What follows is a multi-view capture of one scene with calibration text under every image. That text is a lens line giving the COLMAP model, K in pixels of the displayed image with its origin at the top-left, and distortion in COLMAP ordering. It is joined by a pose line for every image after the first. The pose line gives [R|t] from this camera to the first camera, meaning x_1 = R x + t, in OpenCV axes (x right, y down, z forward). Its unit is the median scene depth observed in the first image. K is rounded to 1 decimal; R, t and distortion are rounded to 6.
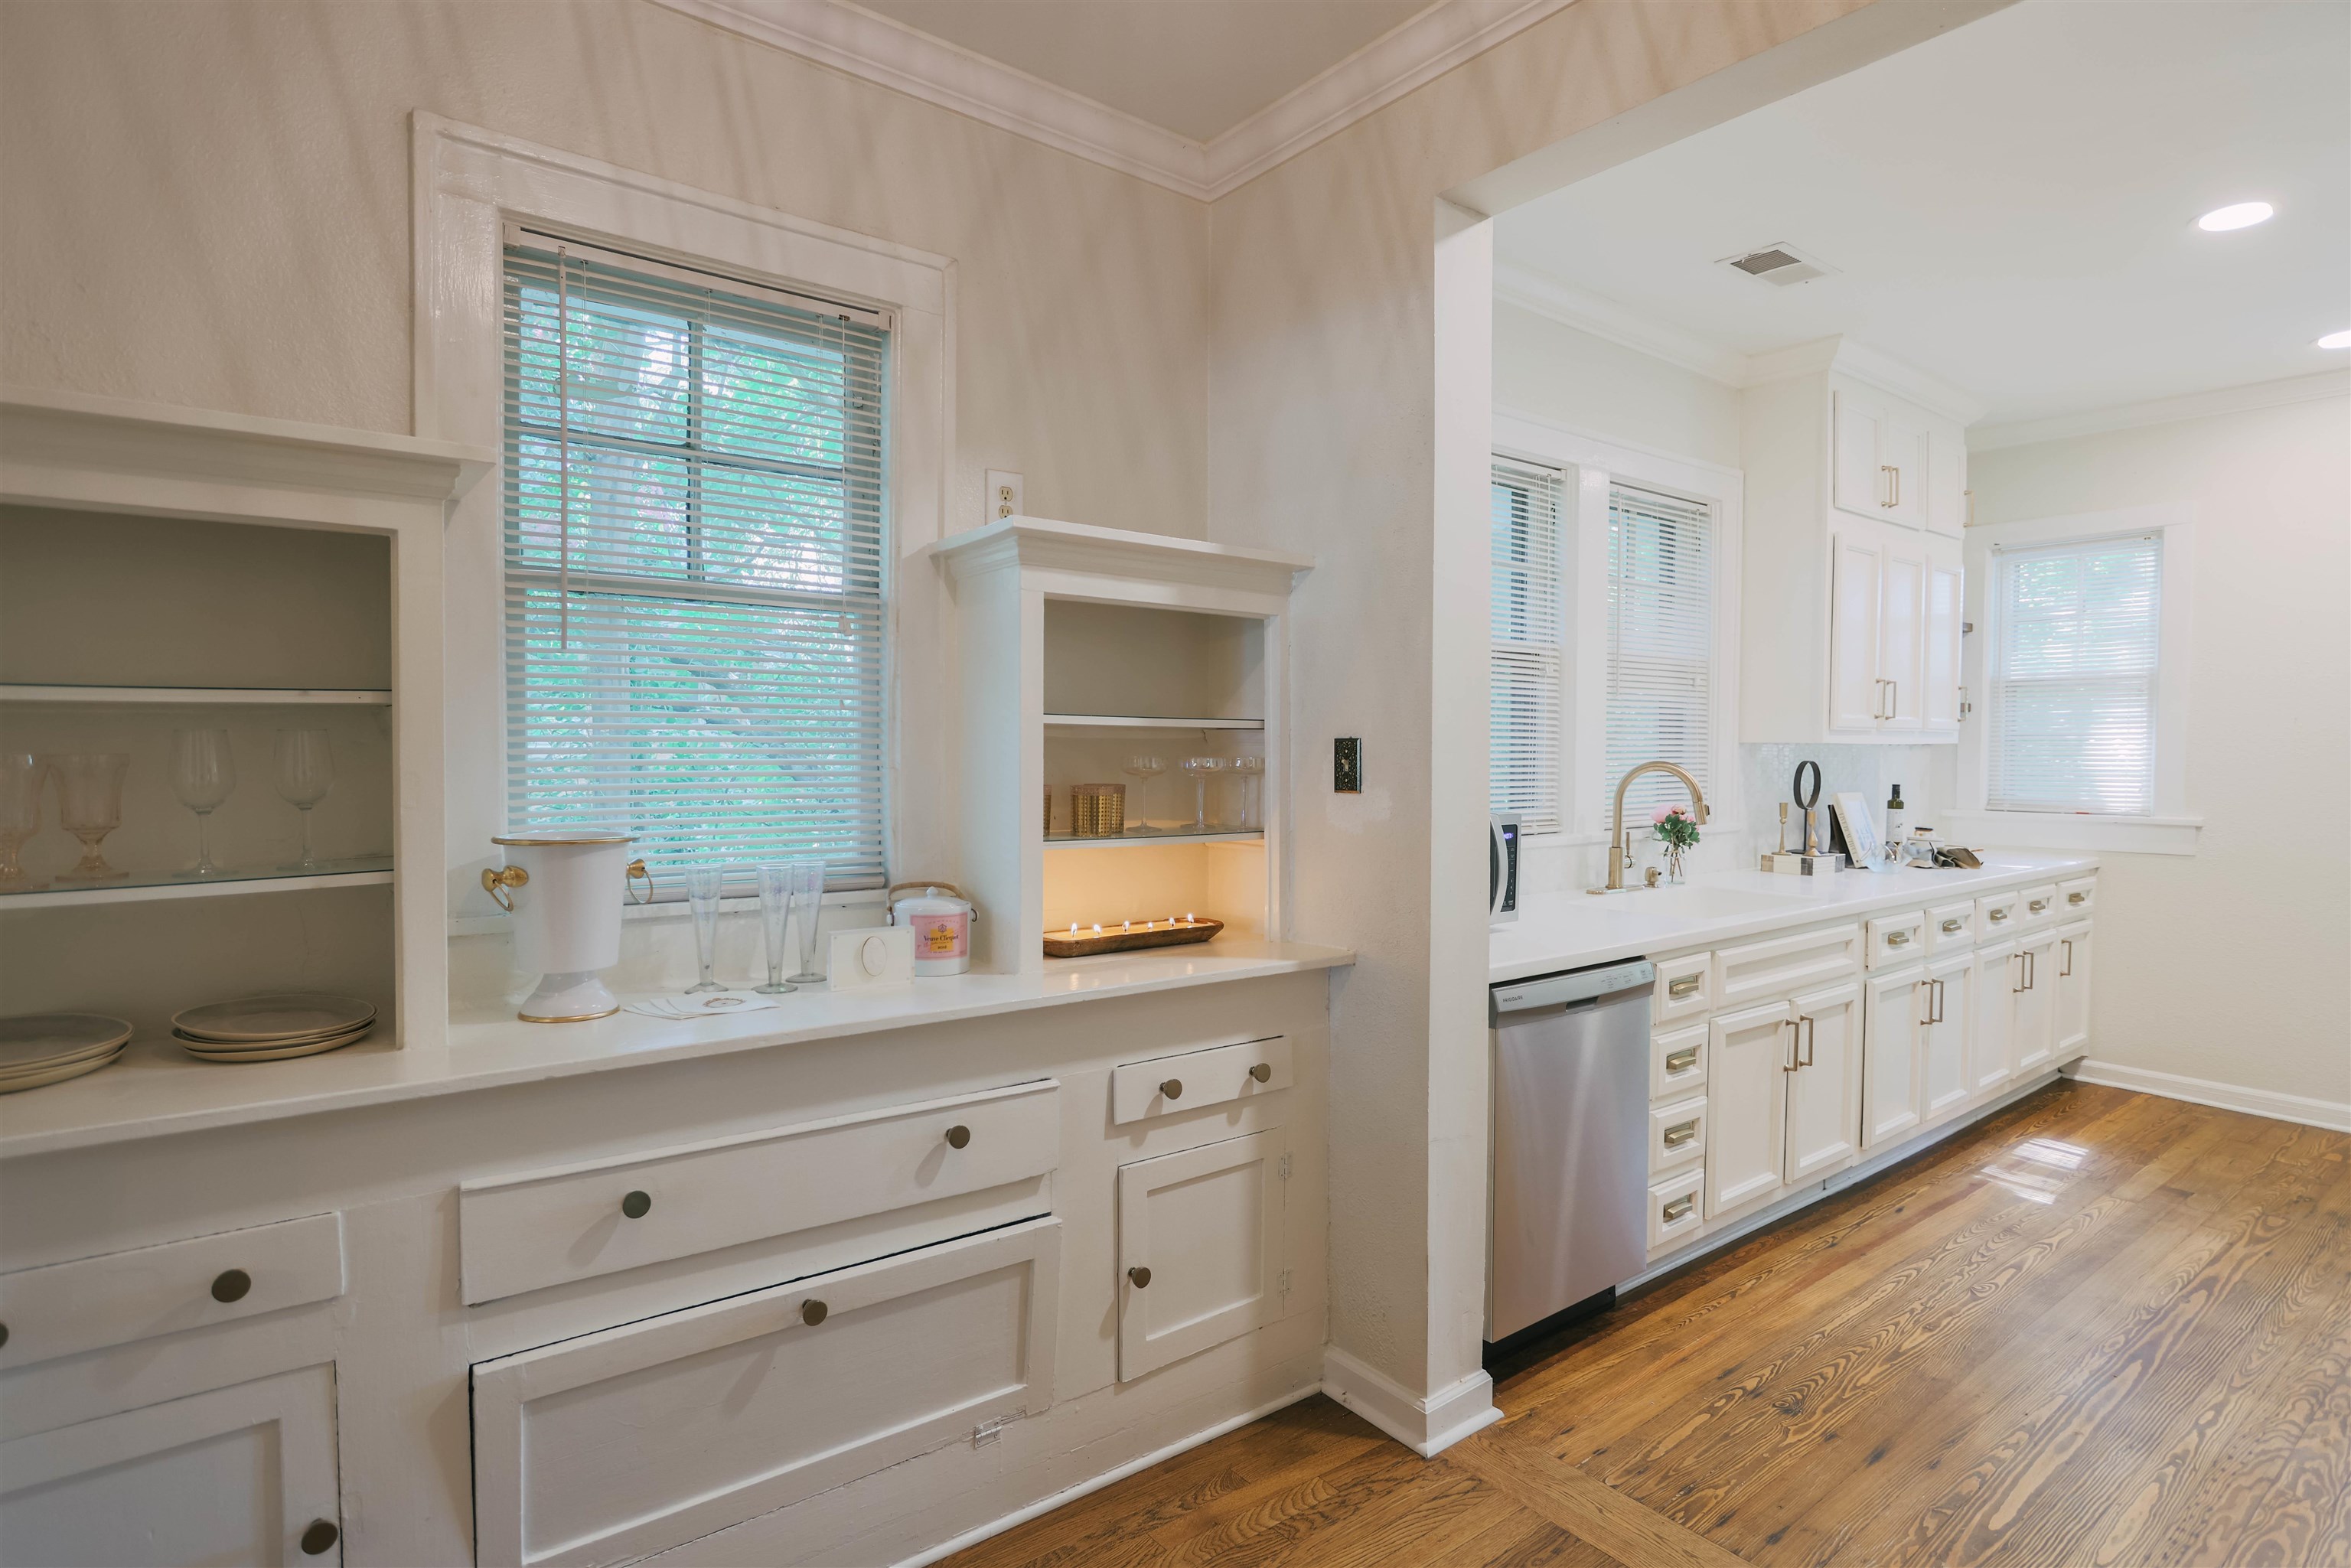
lens RADIAL K [[1200.1, 0, 1175.5], [0, 1200.1, 784.0], [0, 0, 1]] dist [-0.019085, 0.002220]
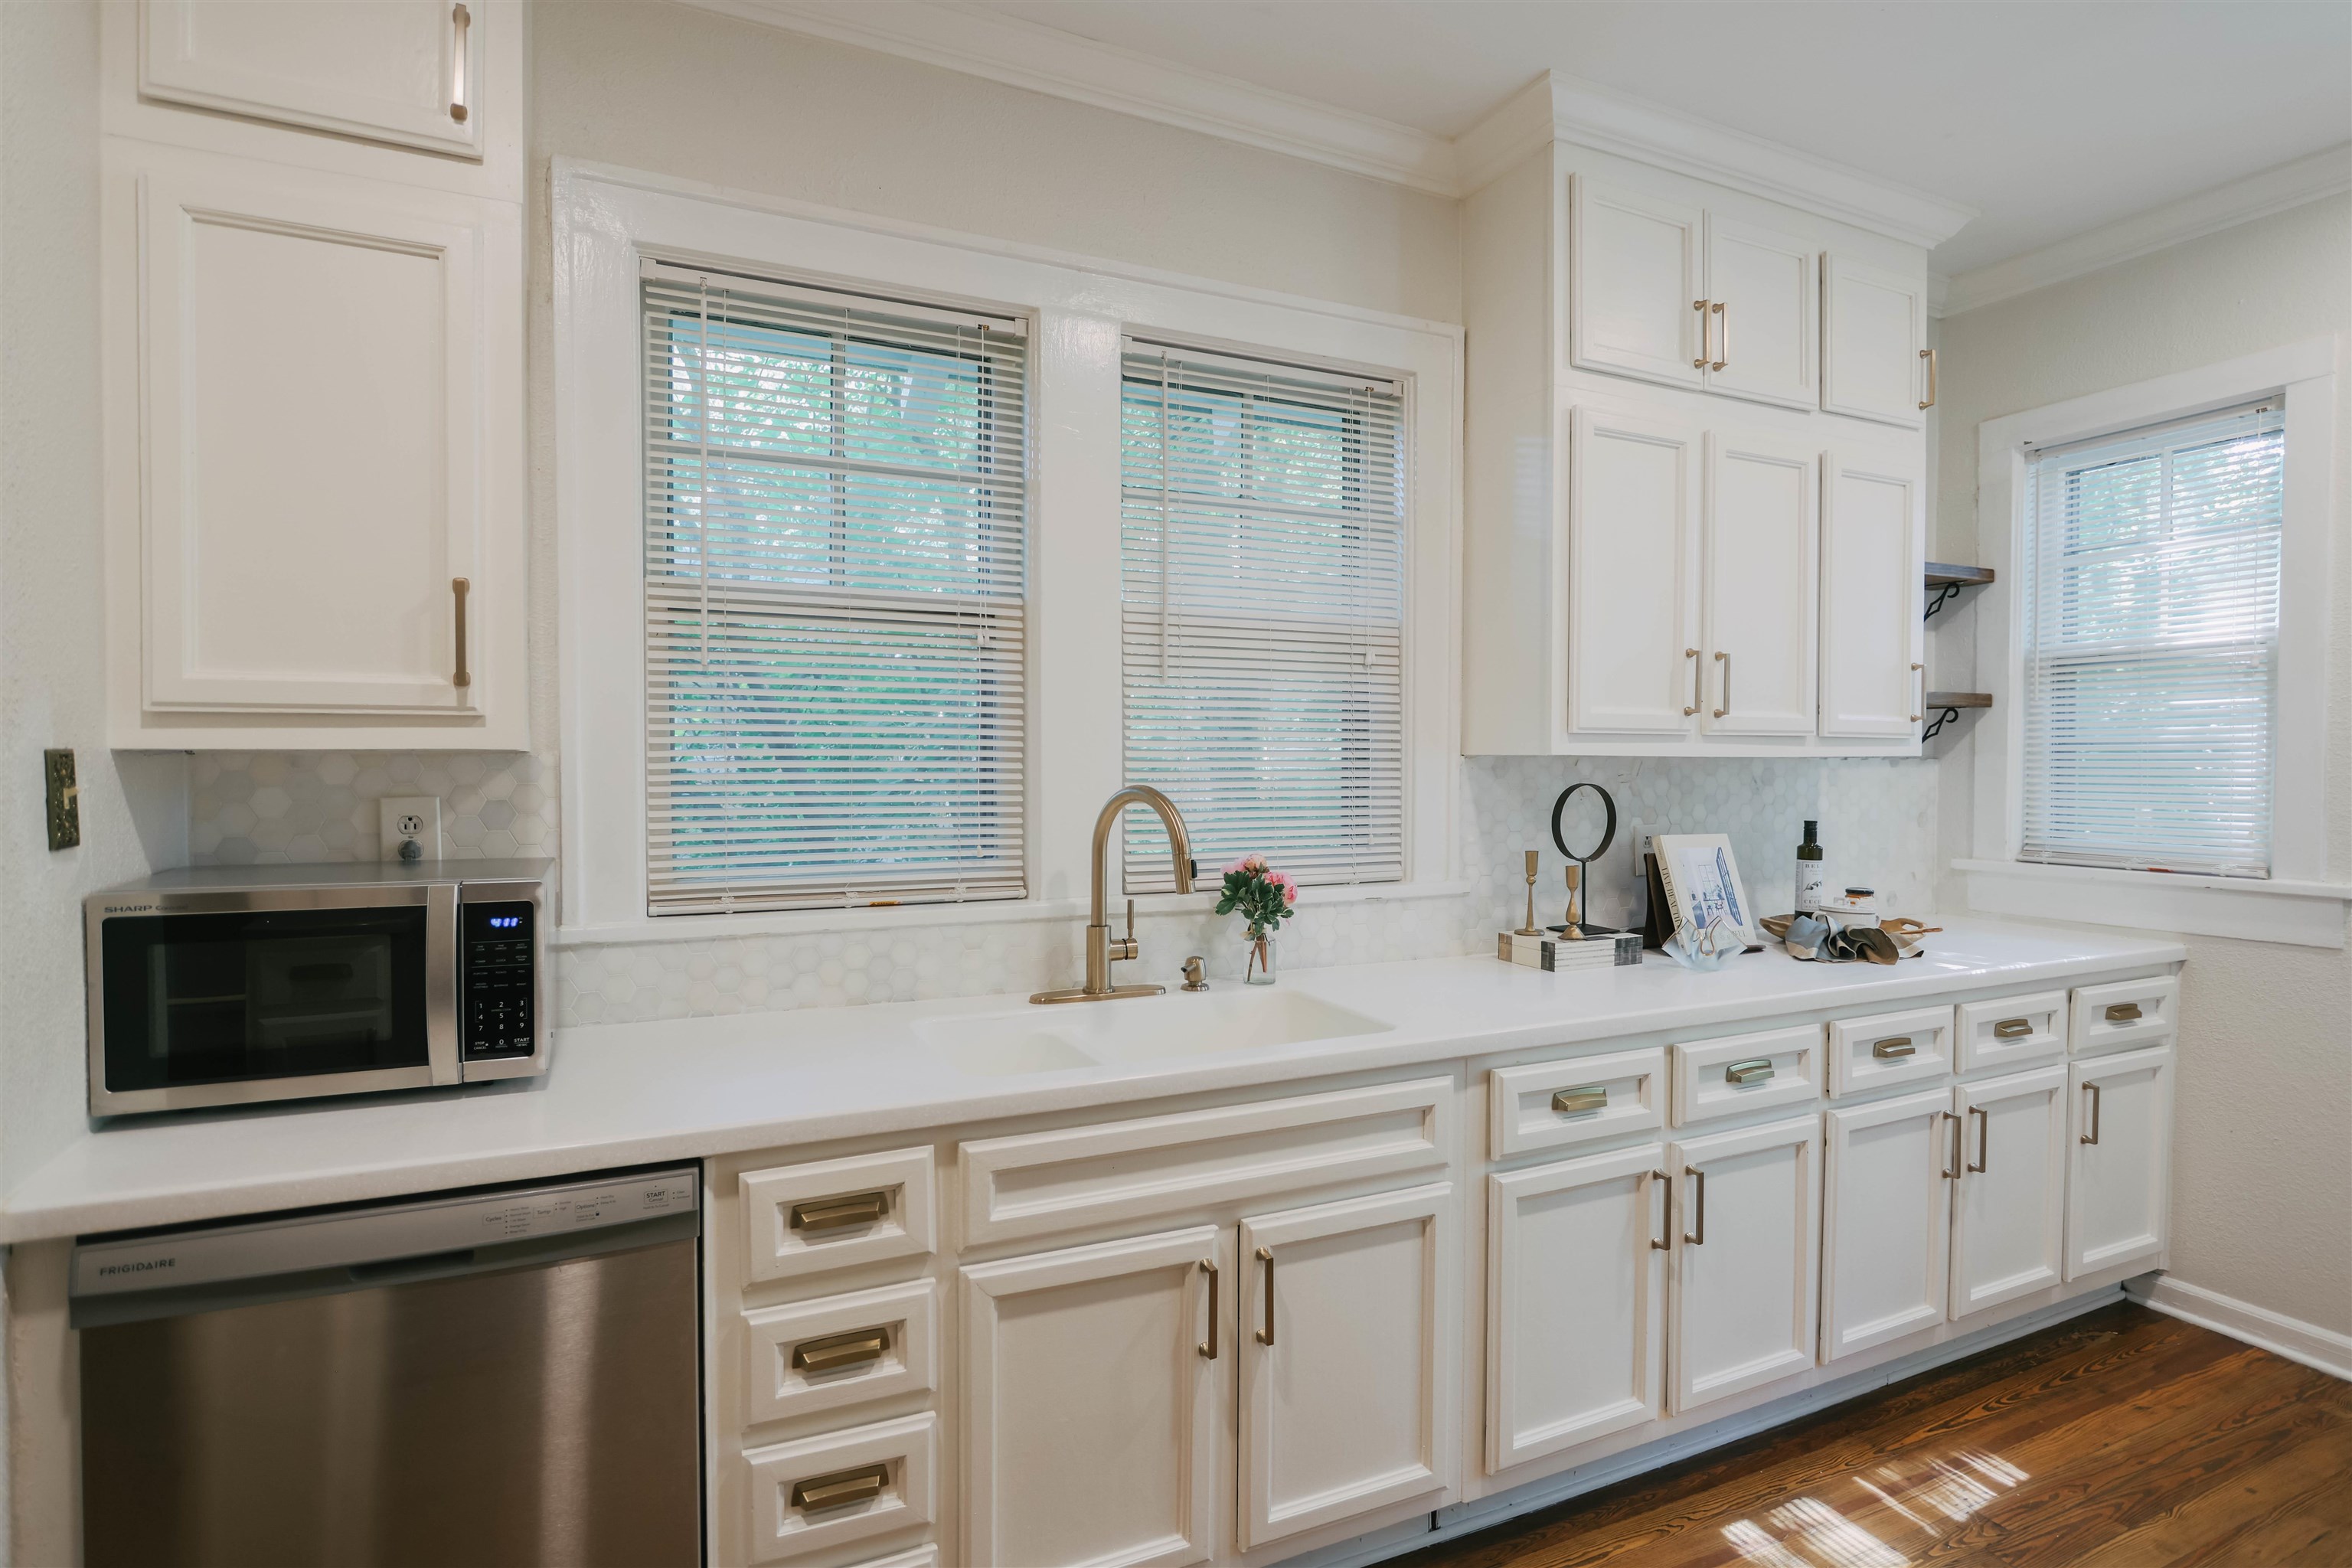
lens RADIAL K [[1196.3, 0, 1176.5], [0, 1196.3, 789.4], [0, 0, 1]] dist [-0.024561, 0.000709]
pose [[0.977102, 0.006154, -0.212682, 0.488863], [-0.007511, 0.999956, -0.005572, -0.012052], [0.212638, 0.007042, 0.977106, 0.369872]]
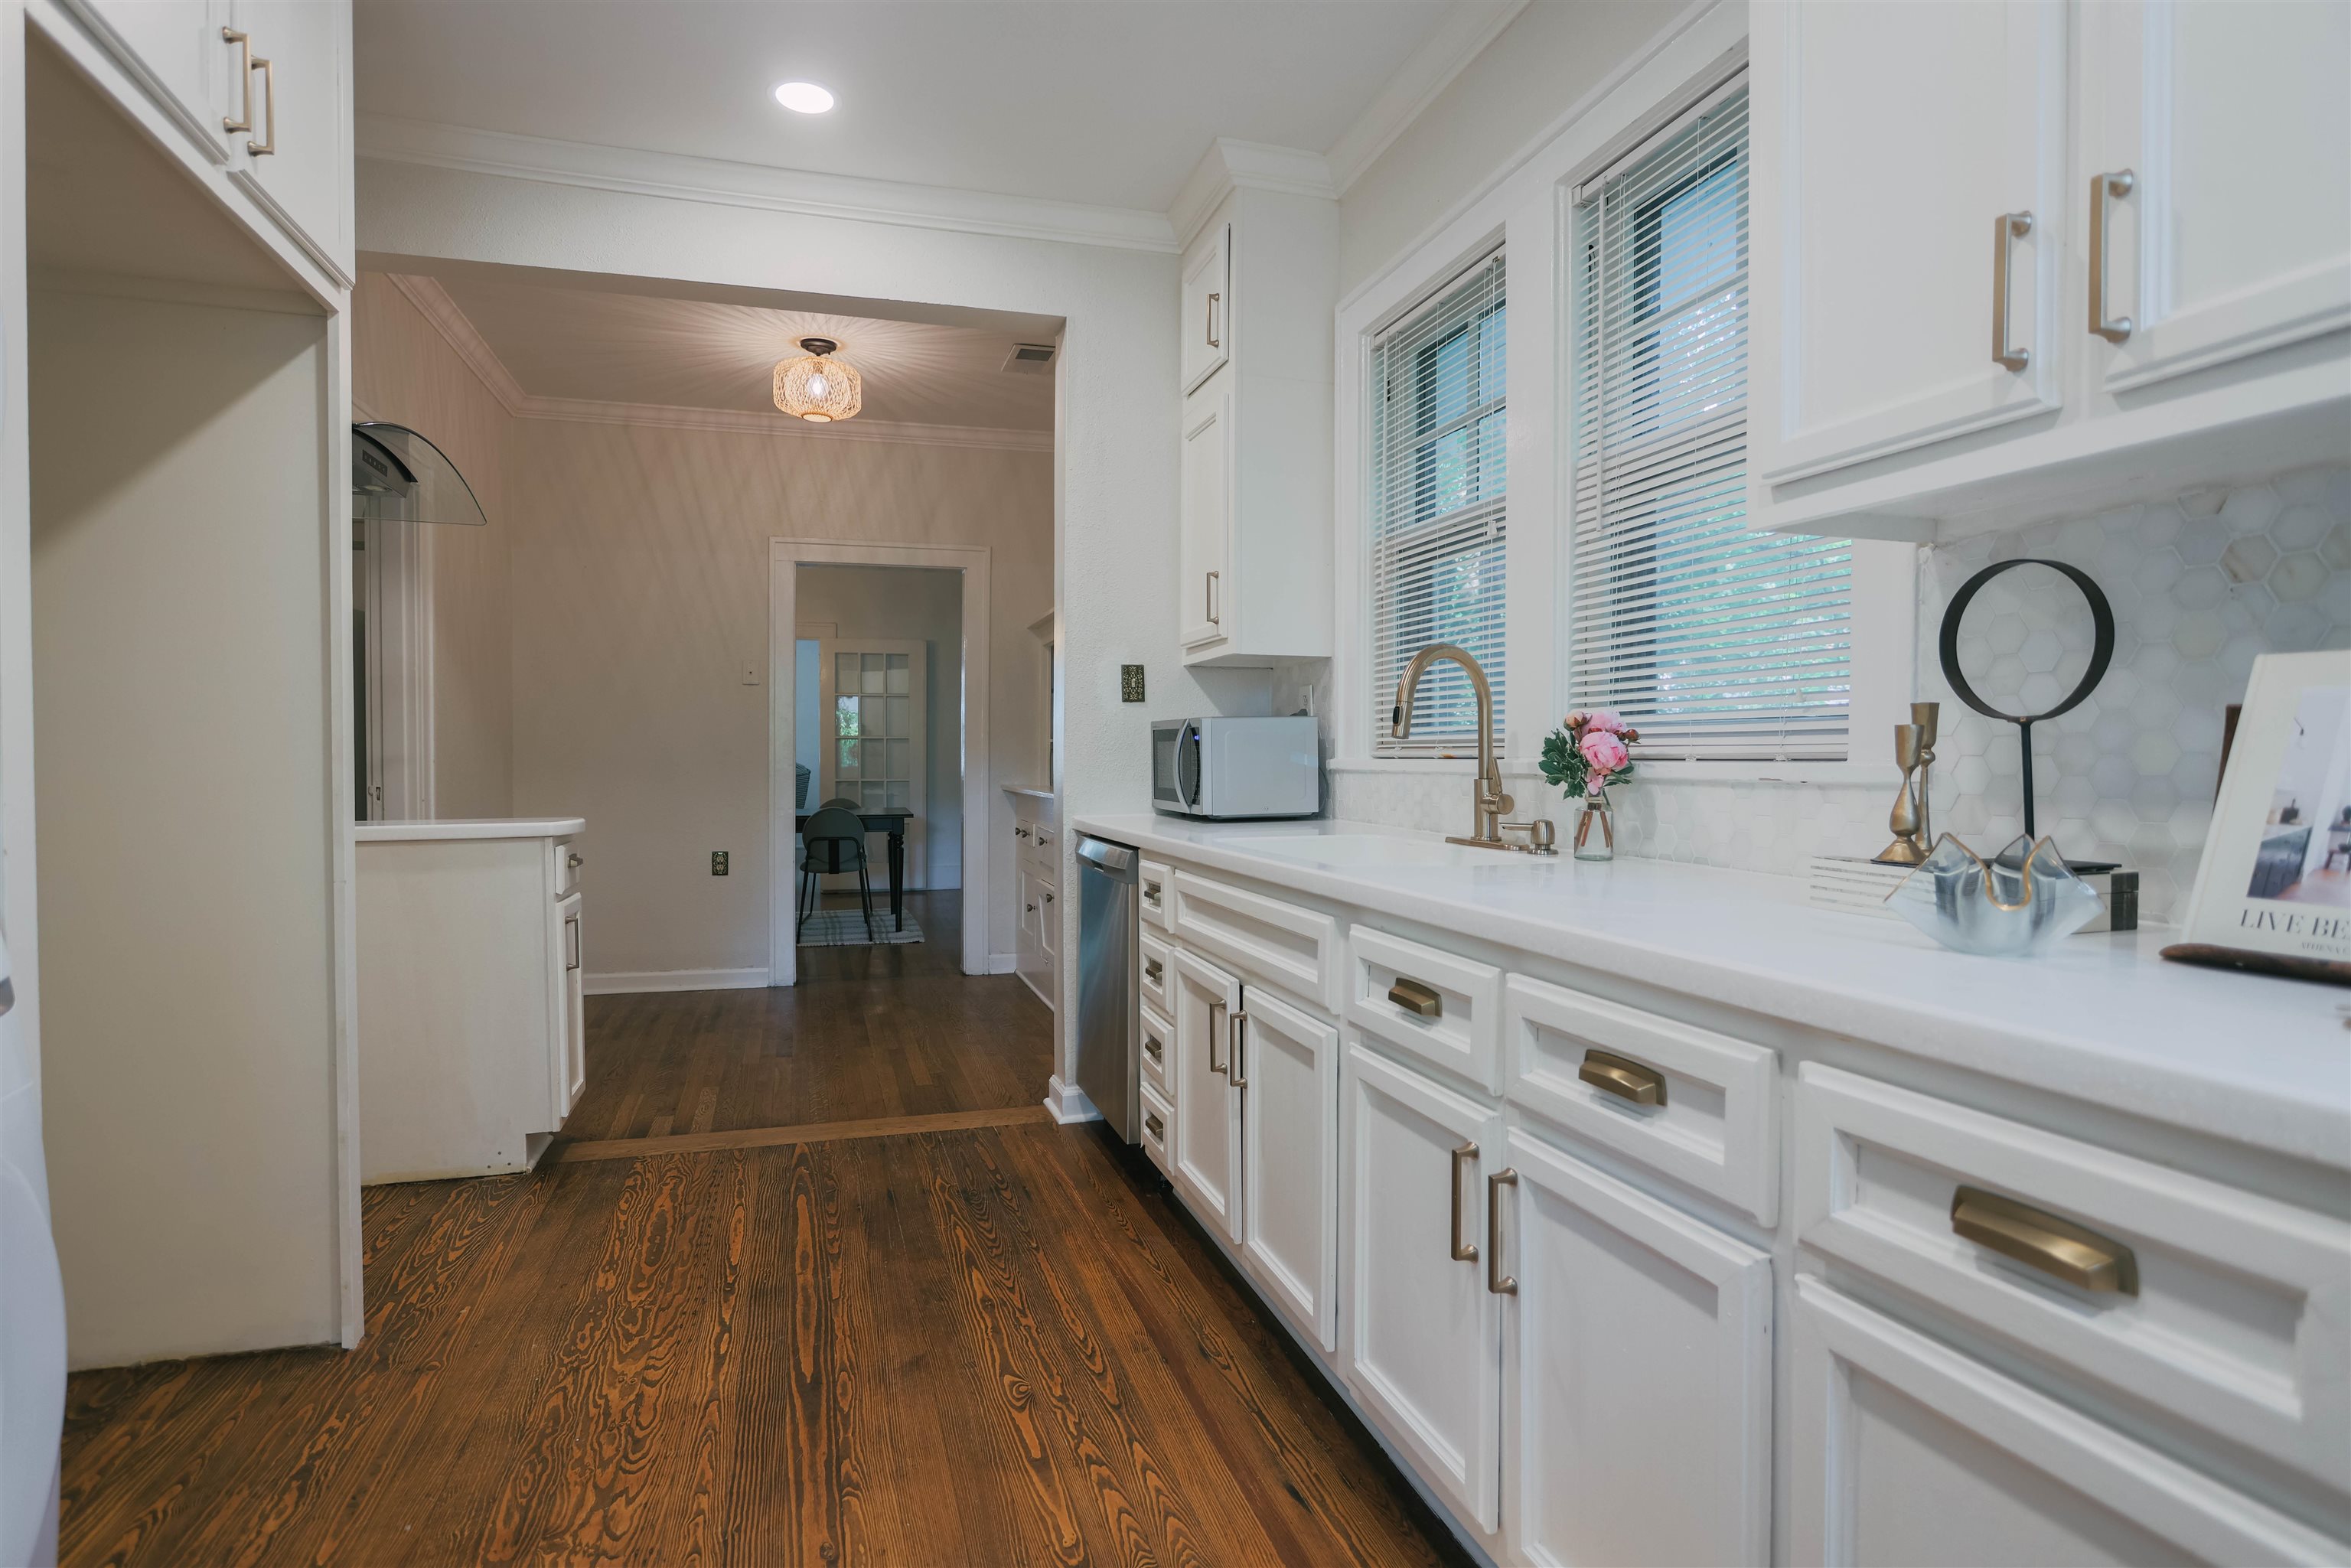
lens RADIAL K [[1258.4, 0, 1124.4], [0, 1258.4, 755.7], [0, 0, 1]] dist [-0.000709, 0.000590]
pose [[-0.396447, 0.003424, -0.918051, 0.980098], [-0.021204, 0.999692, 0.012885, 0.032865], [0.917813, 0.024574, -0.396252, 0.987438]]
